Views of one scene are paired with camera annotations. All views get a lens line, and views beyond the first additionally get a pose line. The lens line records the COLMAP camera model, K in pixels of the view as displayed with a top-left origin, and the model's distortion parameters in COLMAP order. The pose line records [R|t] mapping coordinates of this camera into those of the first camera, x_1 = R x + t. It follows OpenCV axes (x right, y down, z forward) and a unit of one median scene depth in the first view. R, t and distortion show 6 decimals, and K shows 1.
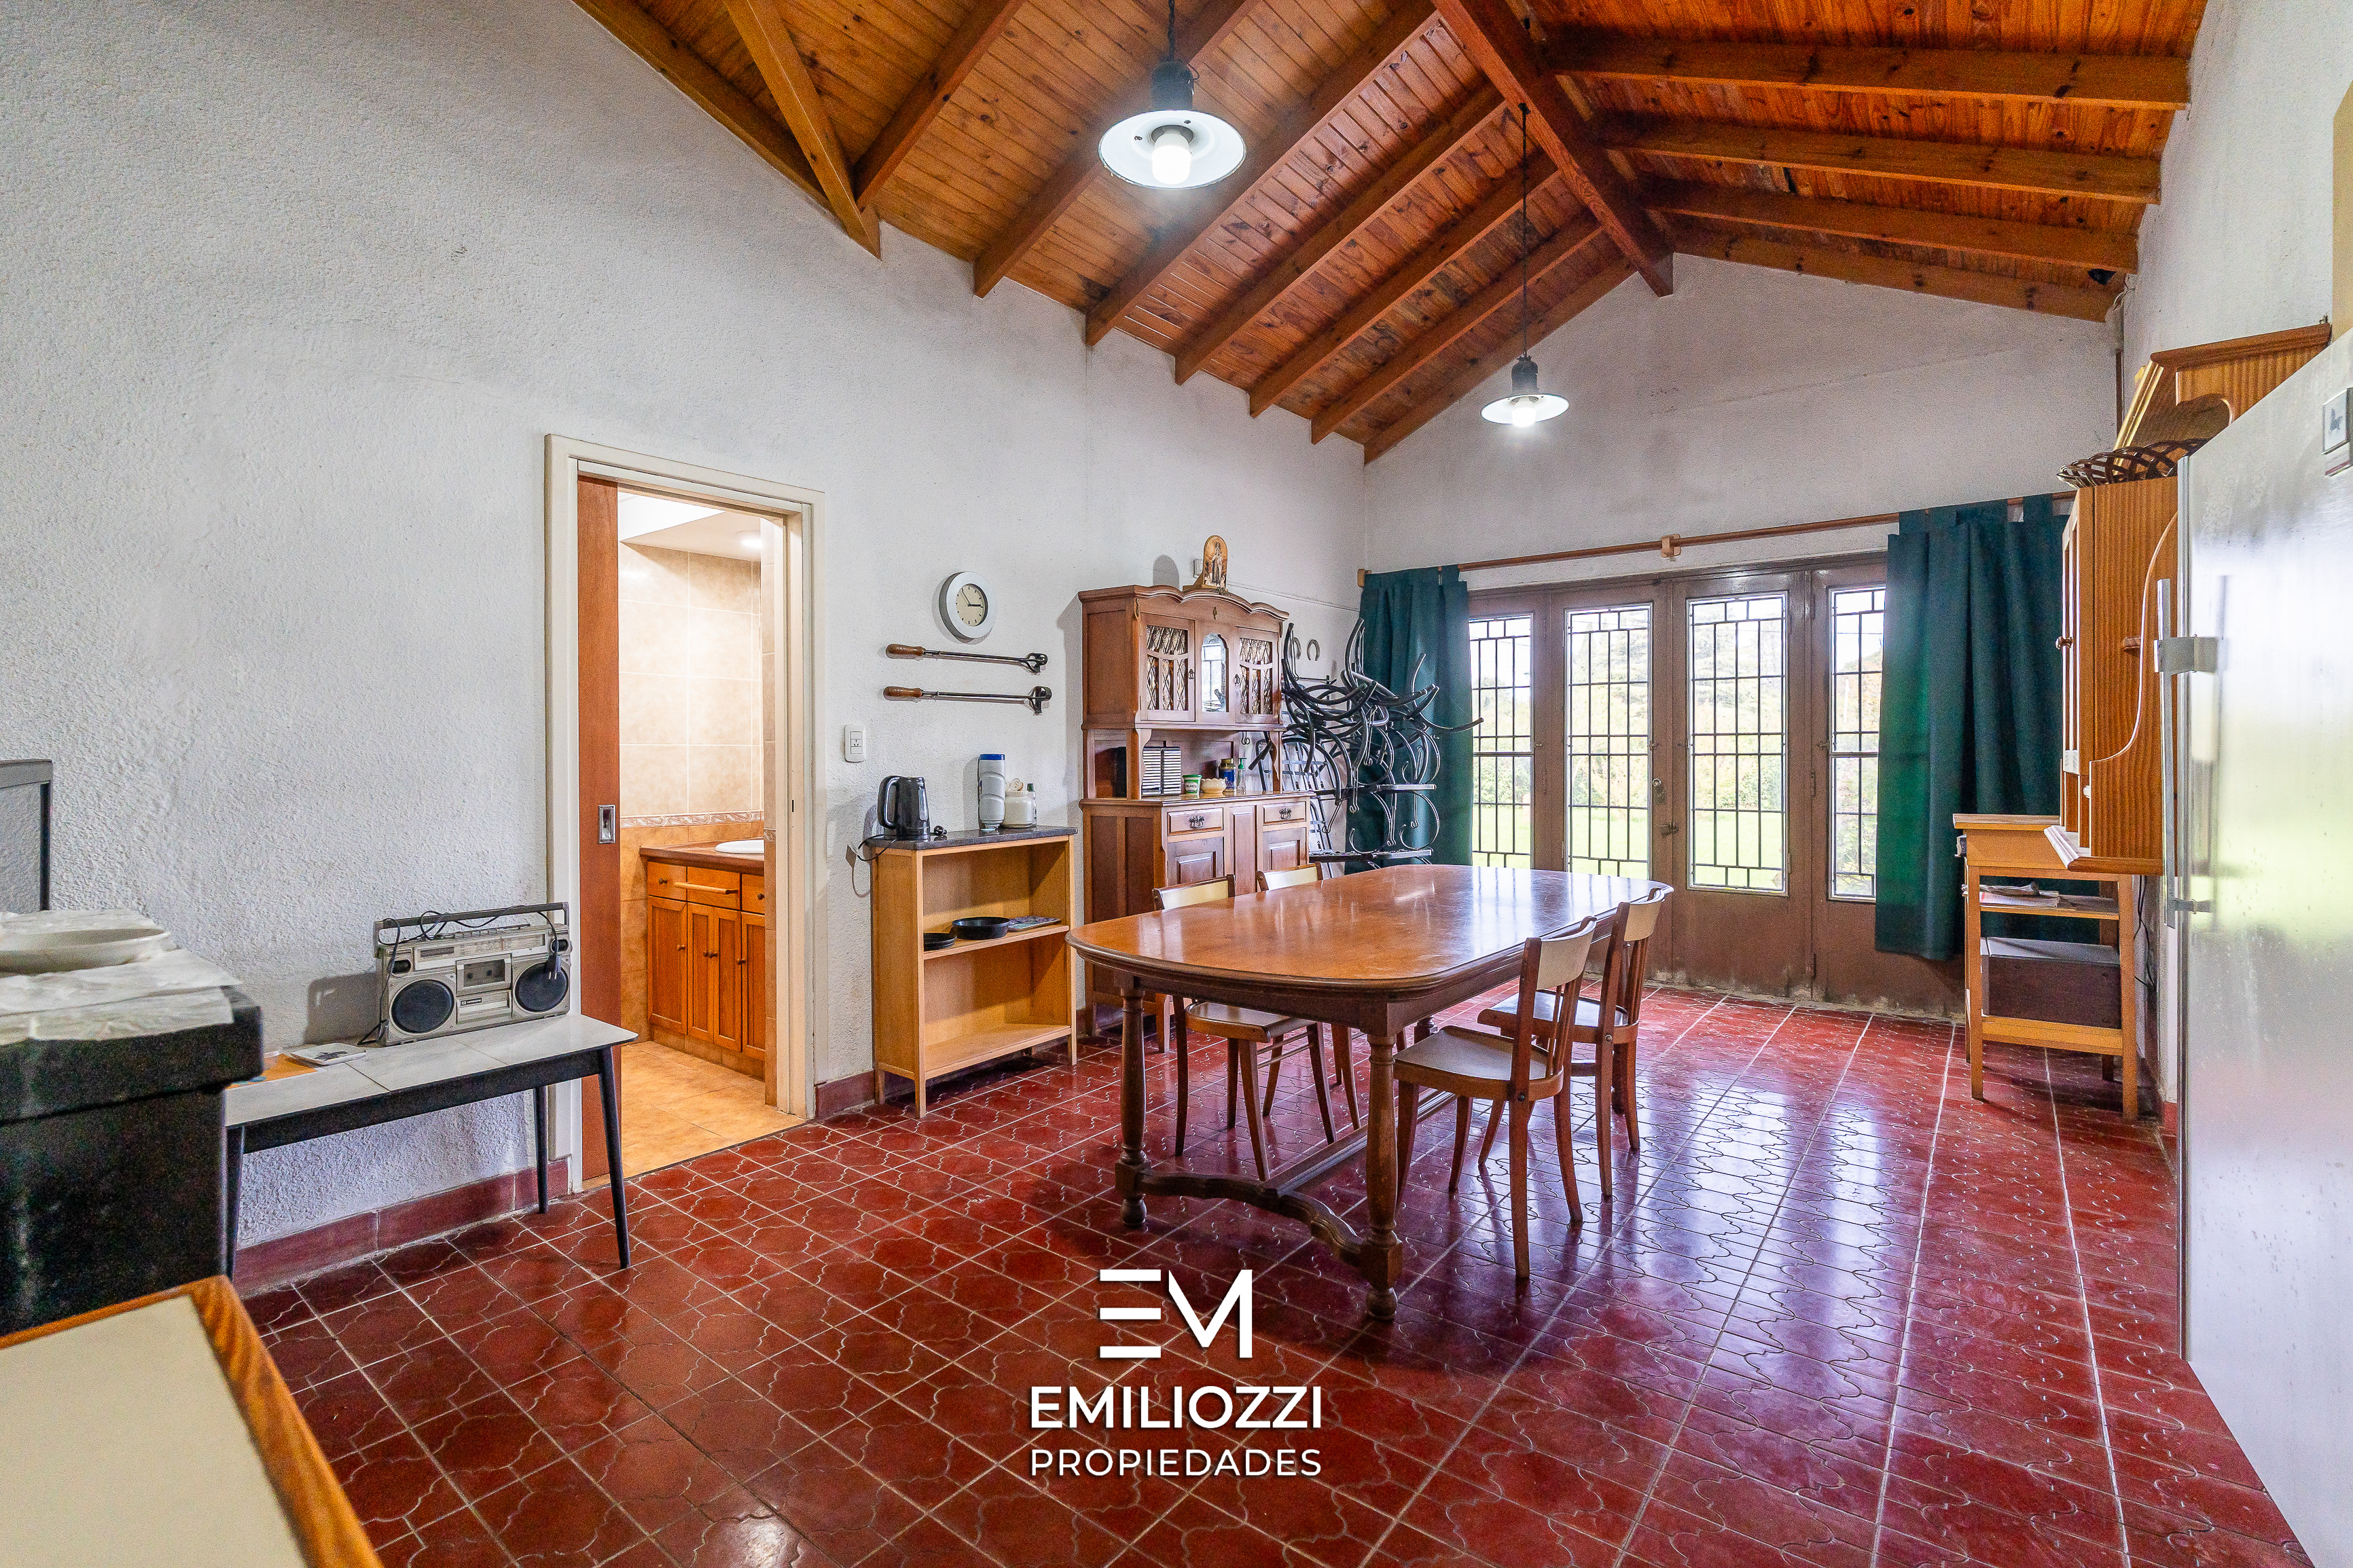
lens RADIAL K [[1043.8, 0, 1174.1], [0, 1043.8, 771.9], [0, 0, 1]] dist [-0.006319, 0.000362]
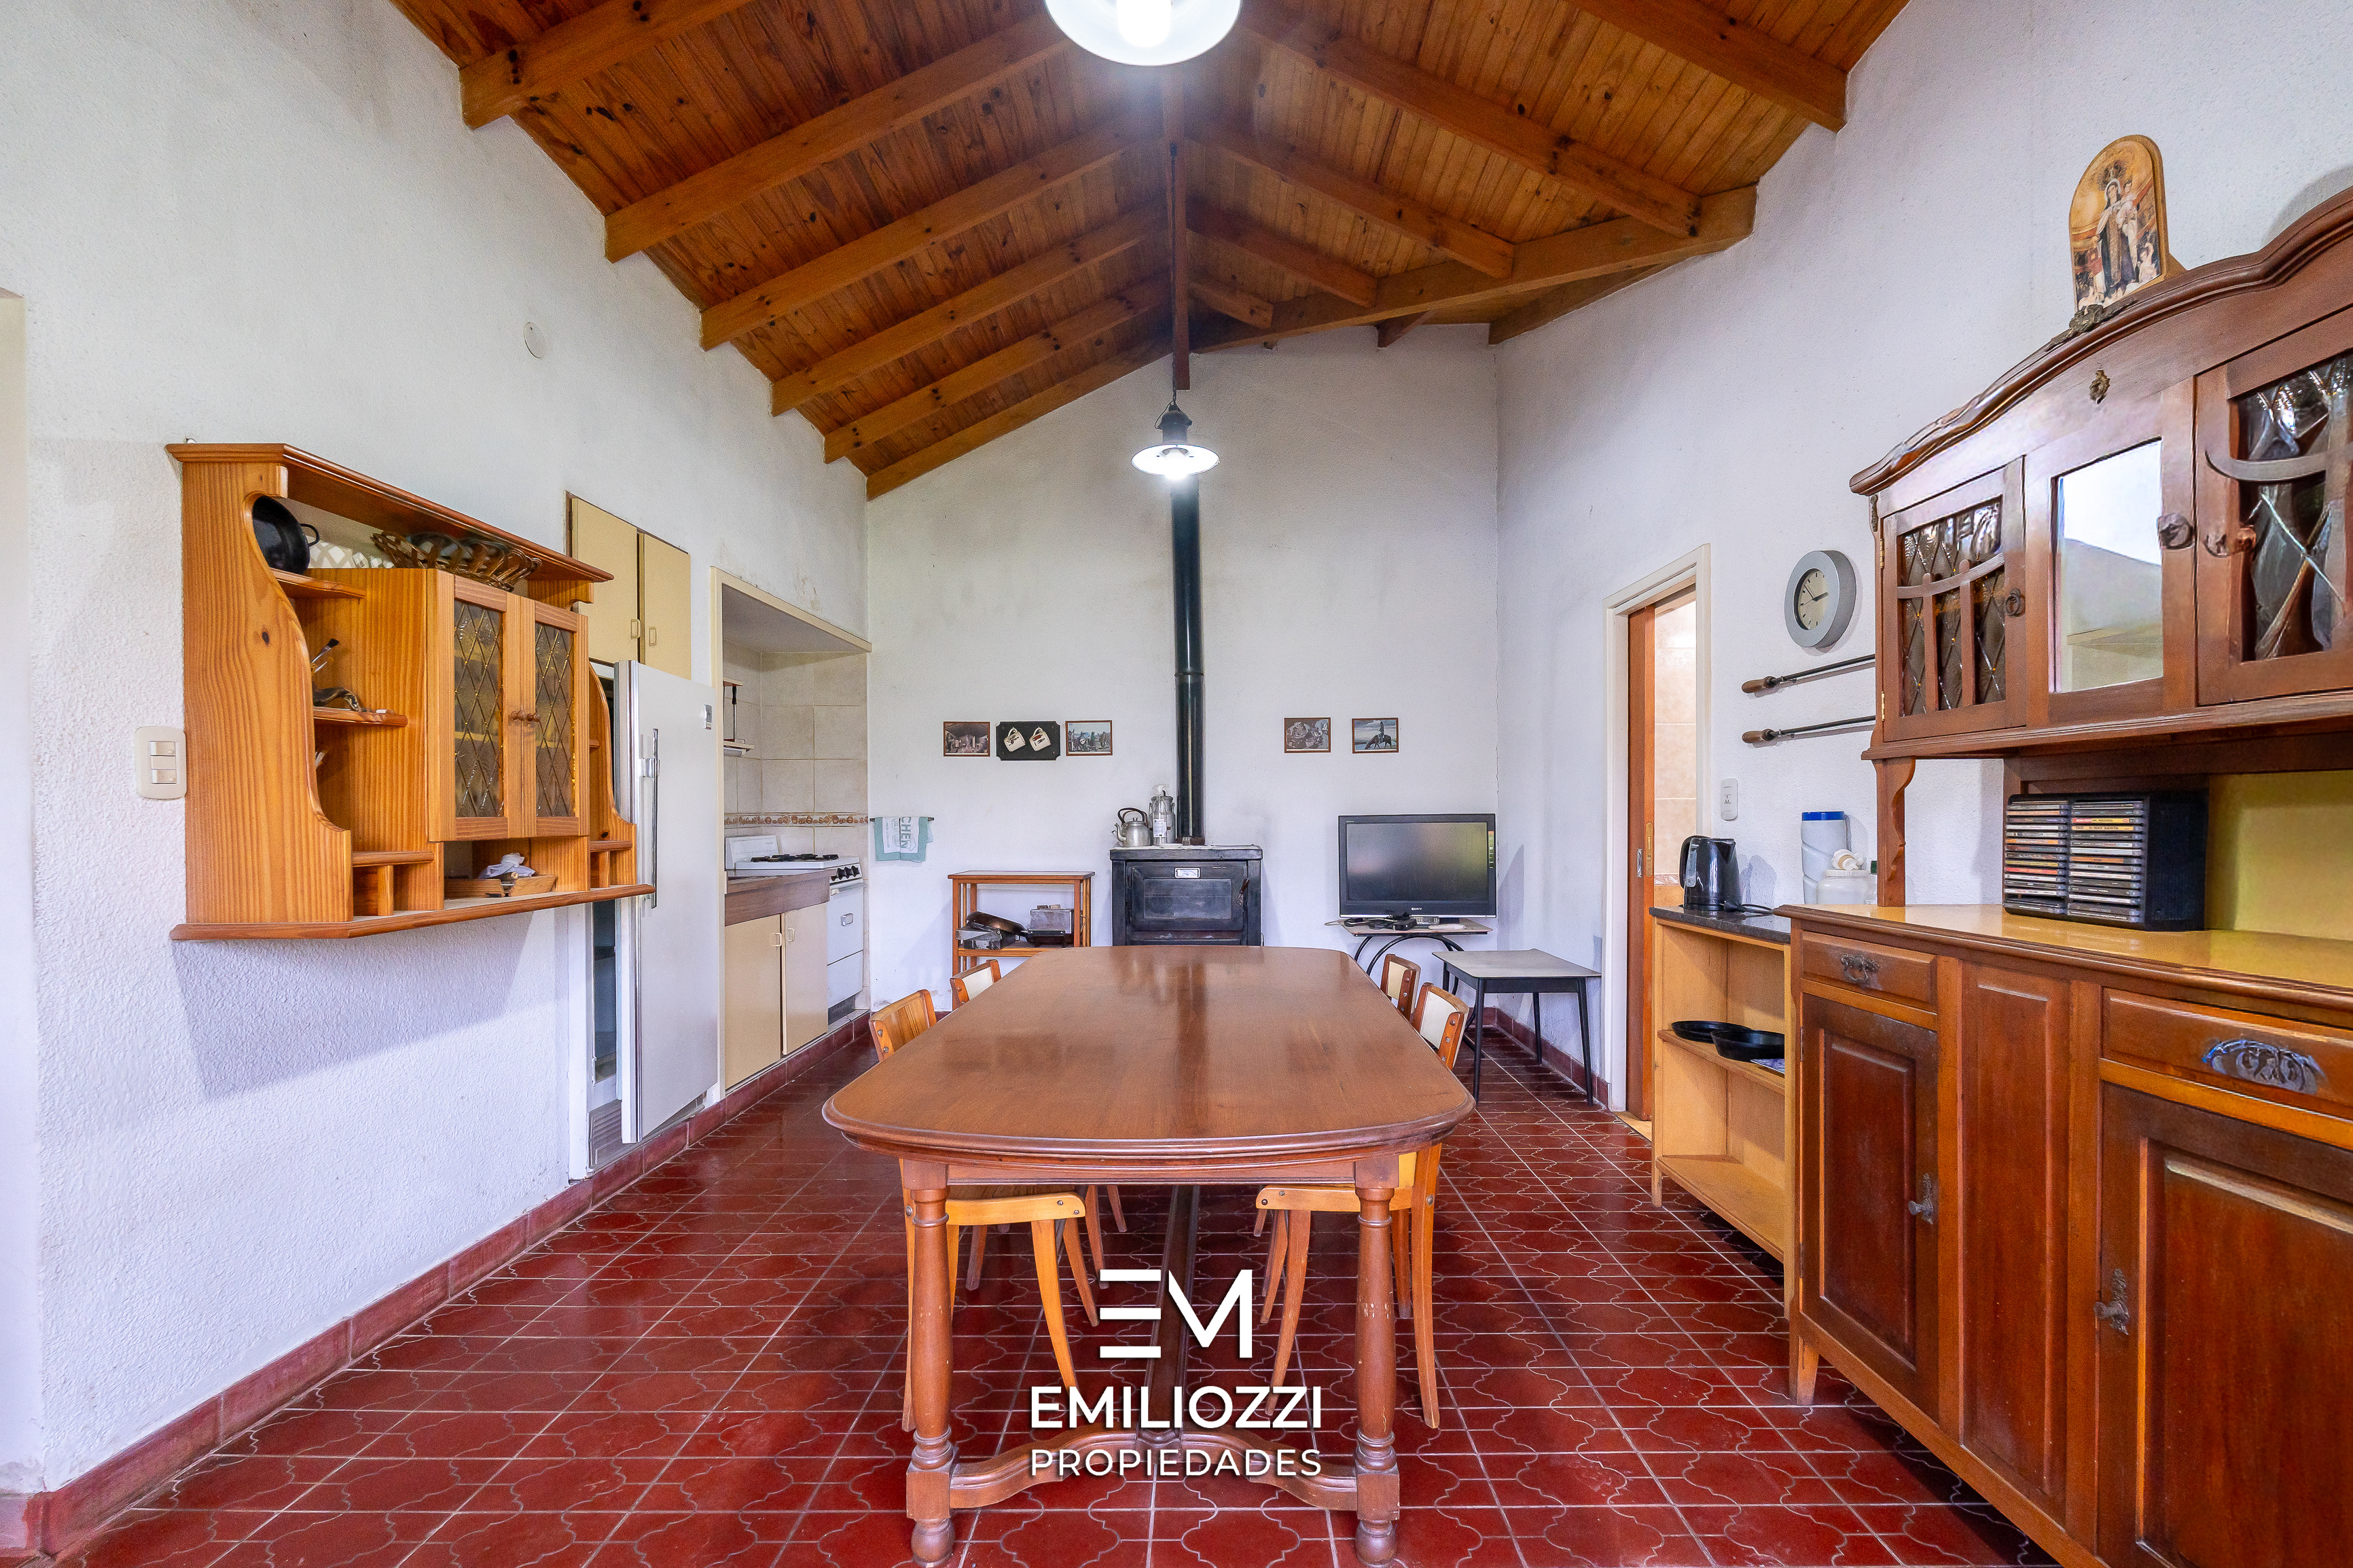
lens RADIAL K [[1043.8, 0, 1180.7], [0, 1043.8, 799.8], [0, 0, 1]] dist [-0.006319, 0.000362]
pose [[-0.794964, 0.004607, -0.606639, 0.611697], [0.000699, 0.999977, 0.006678, -0.031720], [0.606656, 0.004884, -0.794950, 1.392576]]
